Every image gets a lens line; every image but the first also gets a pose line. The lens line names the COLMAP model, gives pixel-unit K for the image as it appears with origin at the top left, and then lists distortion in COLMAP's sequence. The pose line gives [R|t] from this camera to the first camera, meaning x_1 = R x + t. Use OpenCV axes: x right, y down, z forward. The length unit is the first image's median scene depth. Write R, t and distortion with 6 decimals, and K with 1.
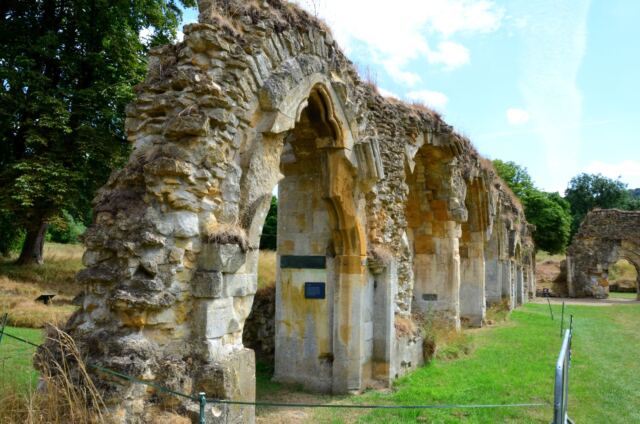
lens RADIAL K [[504.6, 0, 319.7], [0, 504.6, 213.7], [0, 0, 1]] dist [-0.116954, 0.068538]
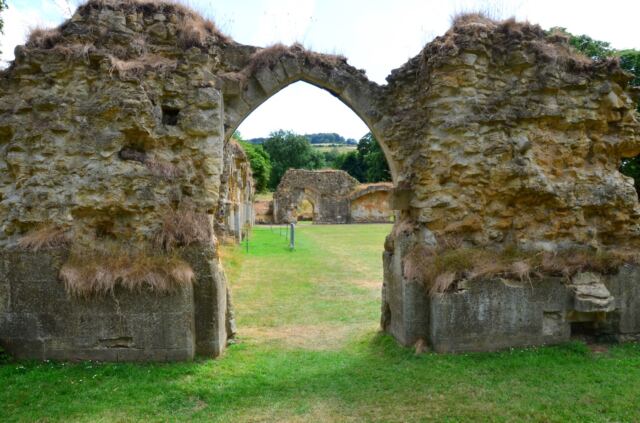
lens RADIAL K [[504.6, 0, 316.1], [0, 504.6, 211.3], [0, 0, 1]] dist [-0.116954, 0.068538]
pose [[0.839689, -0.033914, 0.542008, -0.265125], [-0.029617, 0.993703, 0.108060, -0.052631], [-0.542260, -0.106789, 0.833397, -0.433861]]
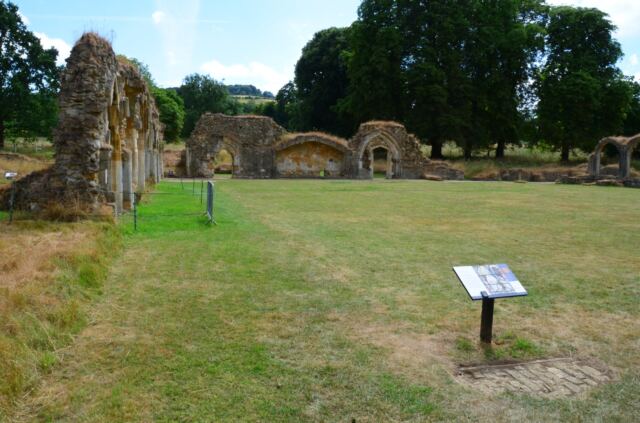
lens RADIAL K [[504.6, 0, 300.4], [0, 504.6, 213.3], [0, 0, 1]] dist [-0.116954, 0.068538]
pose [[0.759582, -0.078473, 0.645660, -0.159128], [-0.067299, 0.977884, 0.198025, -0.029608], [-0.646921, -0.193869, 0.737502, -0.247923]]
